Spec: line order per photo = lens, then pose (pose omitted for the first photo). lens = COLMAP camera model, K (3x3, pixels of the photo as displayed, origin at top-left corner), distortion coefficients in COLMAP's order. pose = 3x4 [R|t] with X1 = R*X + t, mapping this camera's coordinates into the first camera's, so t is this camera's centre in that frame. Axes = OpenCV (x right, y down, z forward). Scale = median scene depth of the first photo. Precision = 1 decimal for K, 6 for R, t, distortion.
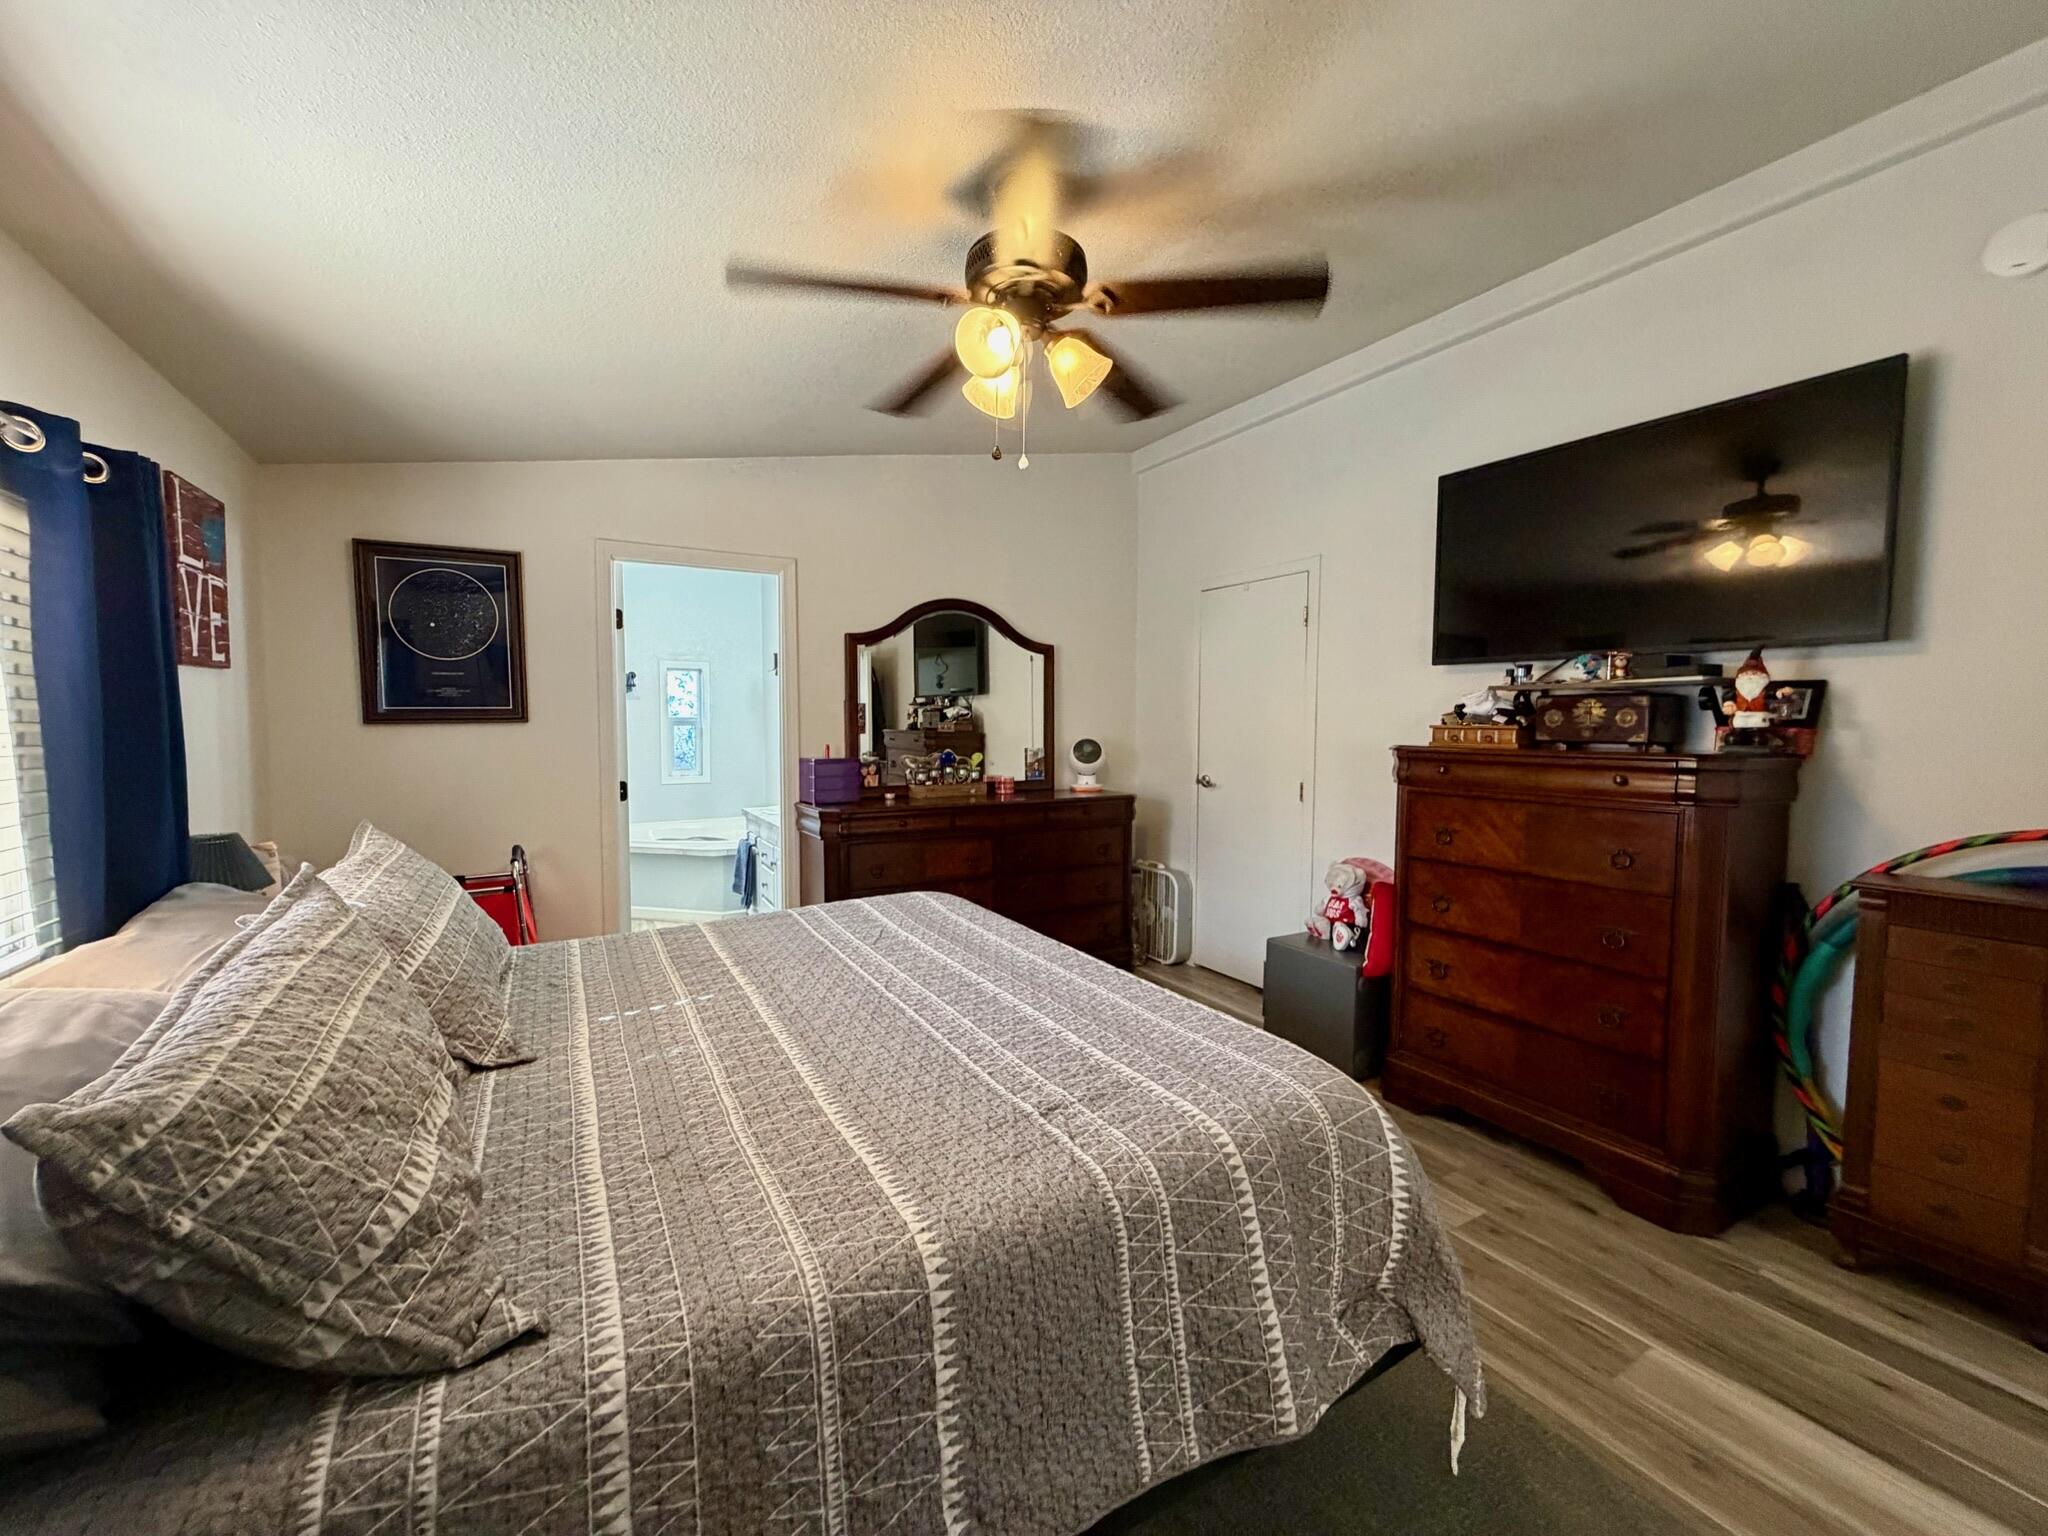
lens RADIAL K [[818.6, 0, 1014.8], [0, 818.6, 769.0], [0, 0, 1]] dist [0.003589, 0.000319]
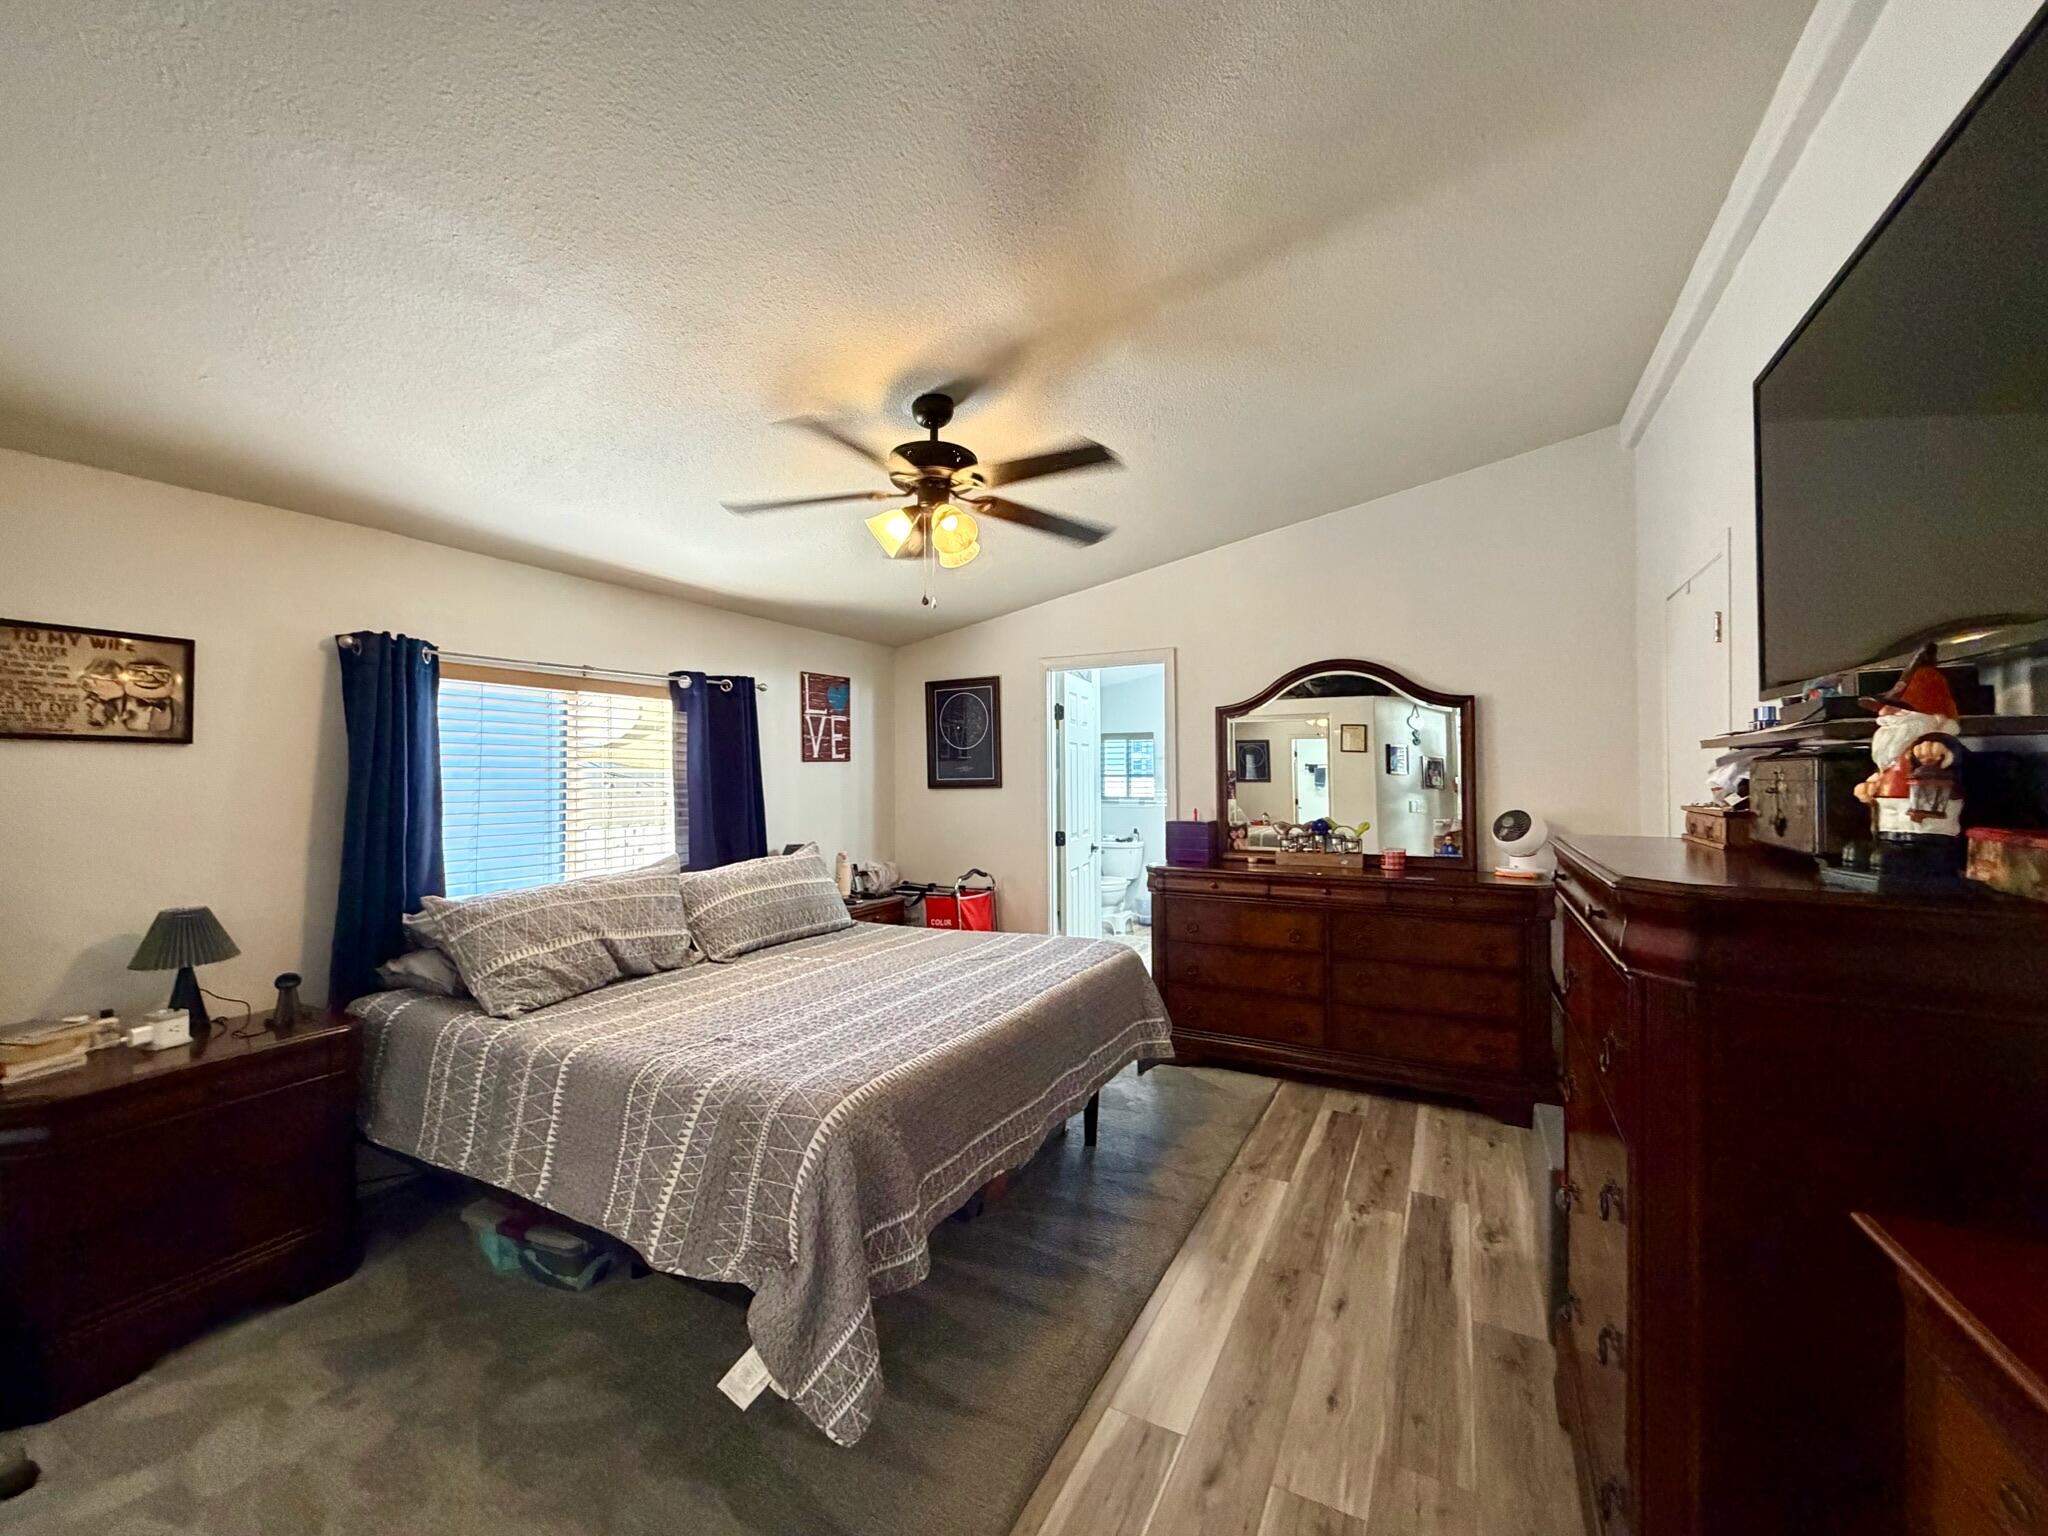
lens RADIAL K [[818.6, 0, 1012.2], [0, 818.6, 776.7], [0, 0, 1]] dist [0.003589, 0.000319]
pose [[0.520869, -0.004664, -0.853624, 0.838145], [-0.043326, 0.998552, -0.031893, -0.037645], [0.852536, 0.053596, 0.519913, 0.297806]]
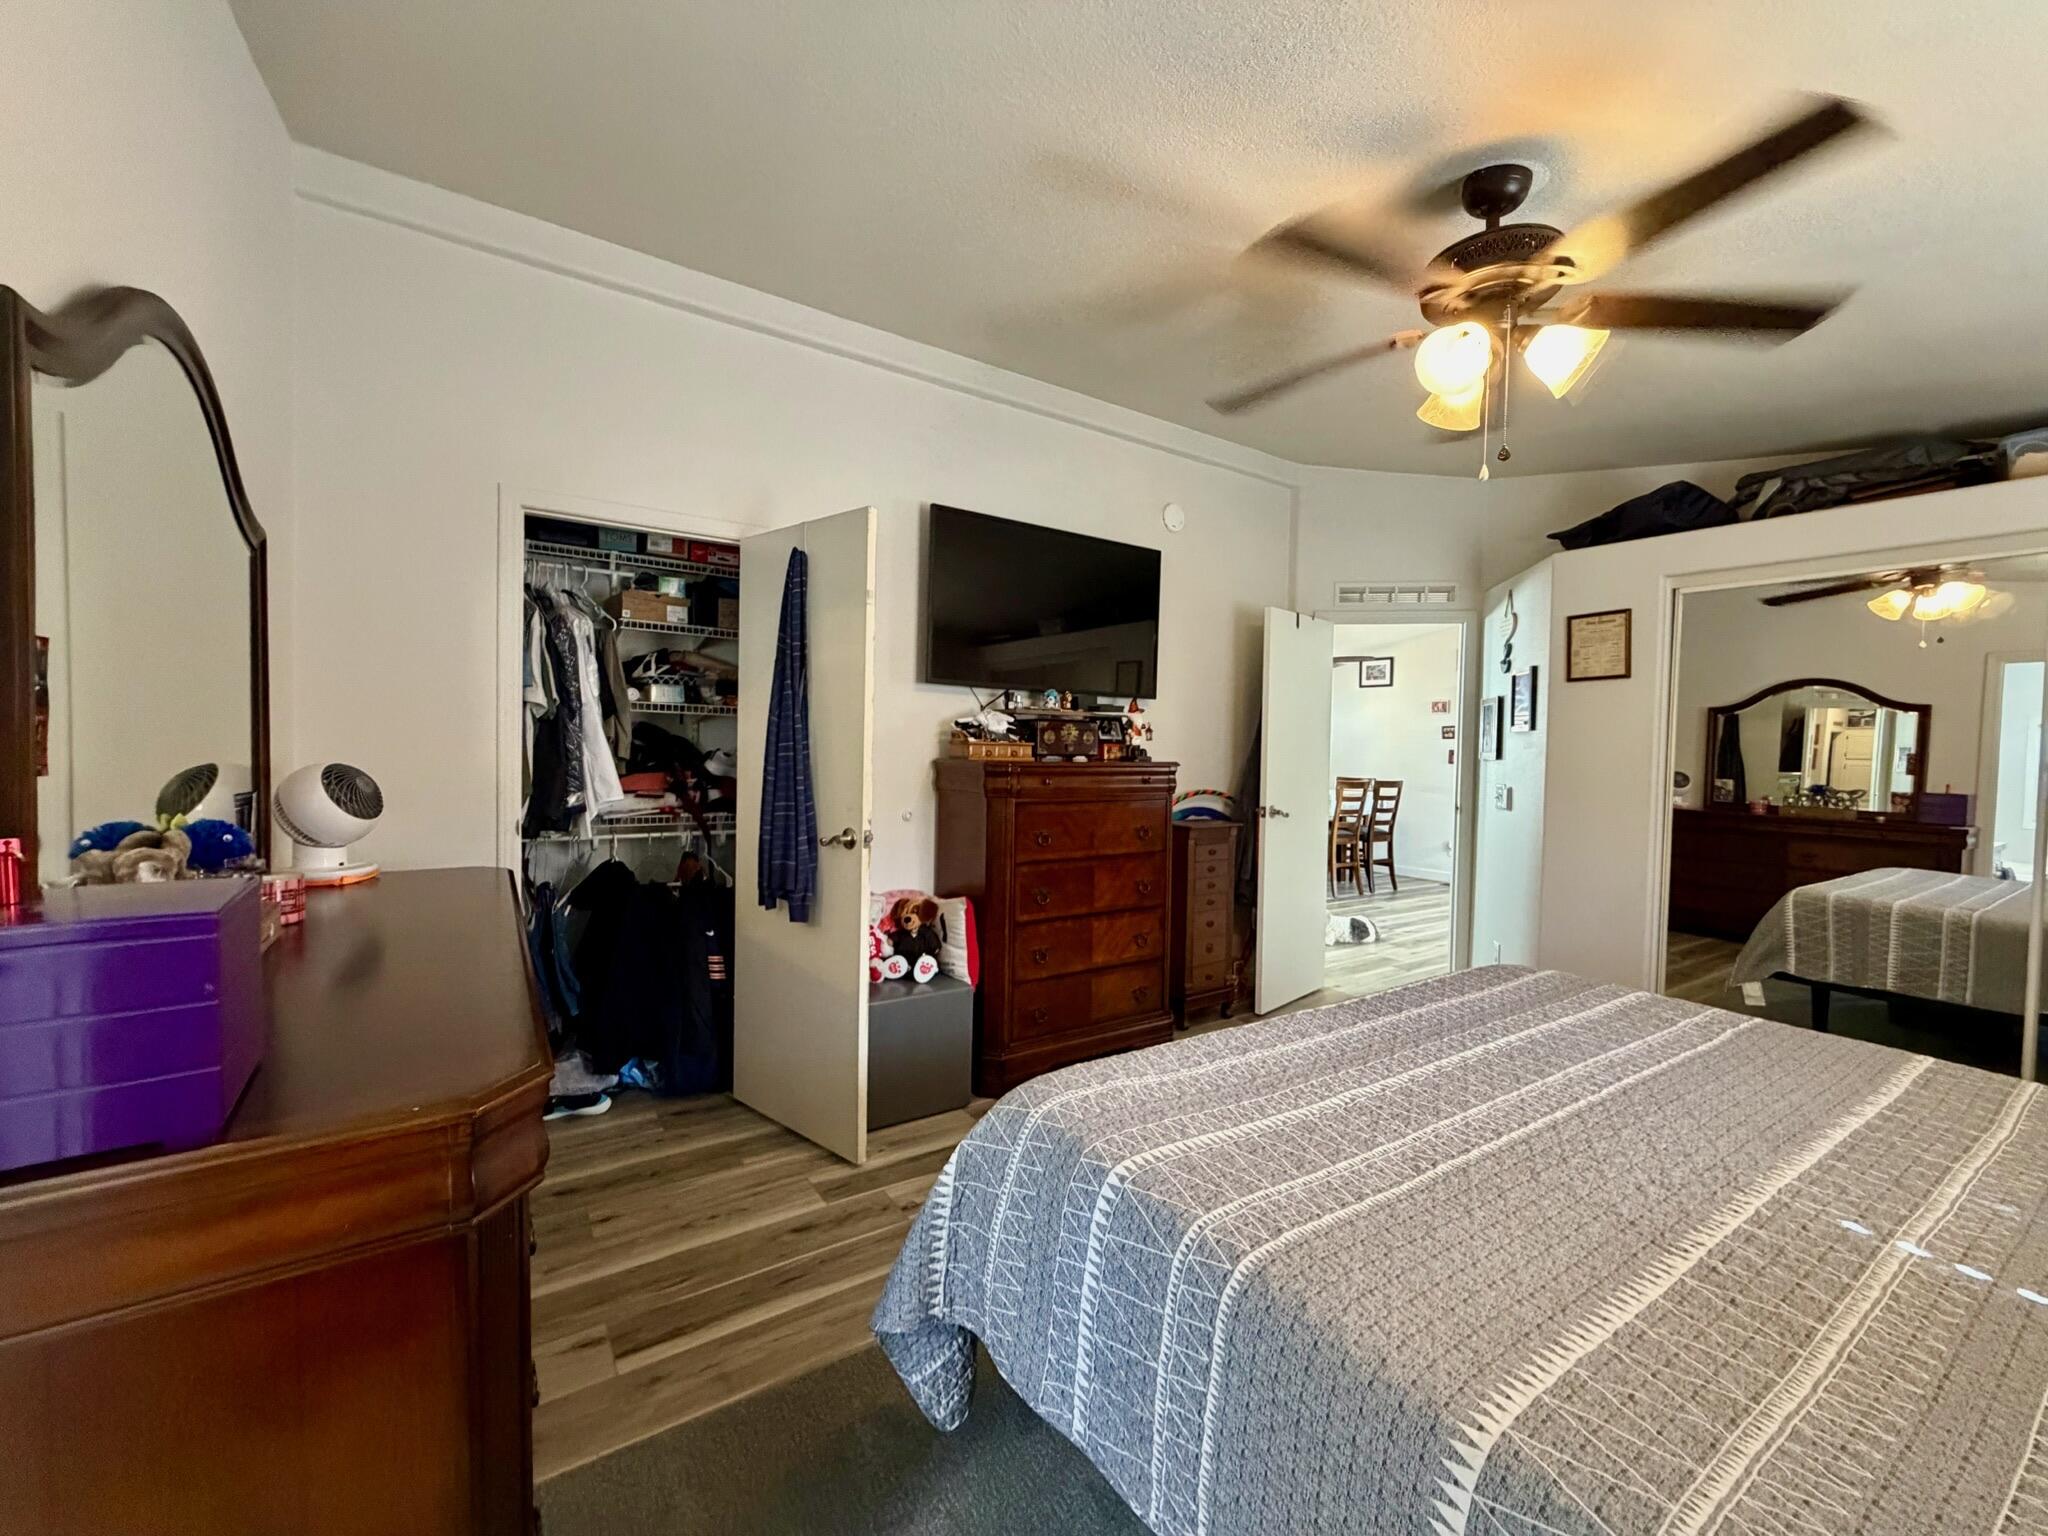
lens RADIAL K [[818.6, 0, 1027.2], [0, 818.6, 765.3], [0, 0, 1]] dist [0.003589, 0.000319]
pose [[-0.071163, -0.034982, 0.996851, -0.620524], [0.035403, 0.998667, 0.037573, -0.065114], [-0.996836, 0.037965, -0.069830, 1.100118]]
